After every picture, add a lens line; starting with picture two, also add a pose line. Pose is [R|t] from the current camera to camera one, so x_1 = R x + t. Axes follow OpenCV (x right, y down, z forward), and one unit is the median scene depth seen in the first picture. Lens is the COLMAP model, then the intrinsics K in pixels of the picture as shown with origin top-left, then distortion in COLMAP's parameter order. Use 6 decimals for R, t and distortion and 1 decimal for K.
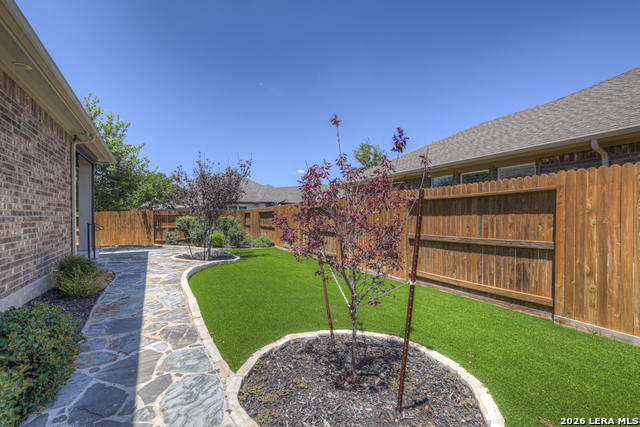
lens RADIAL K [[271.8, 0, 305.8], [0, 271.8, 219.8], [0, 0, 1]] dist [-0.014297, 0.001273]
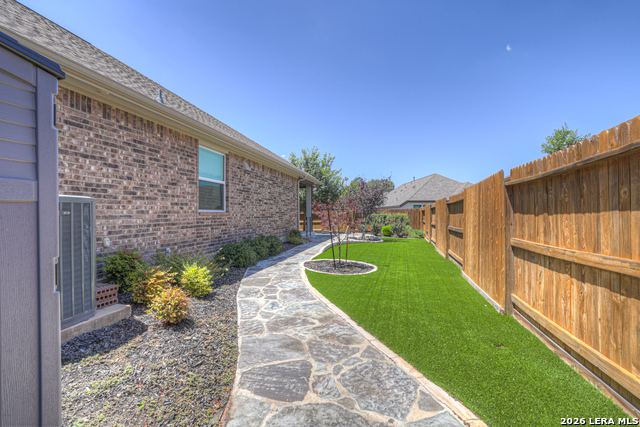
lens RADIAL K [[271.8, 0, 317.0], [0, 271.8, 215.1], [0, 0, 1]] dist [-0.014297, 0.001273]
pose [[0.733368, -0.001265, -0.679831, 0.358625], [-0.005736, 0.999951, -0.008048, 0.007543], [0.679808, 0.009801, 0.733324, -0.253509]]
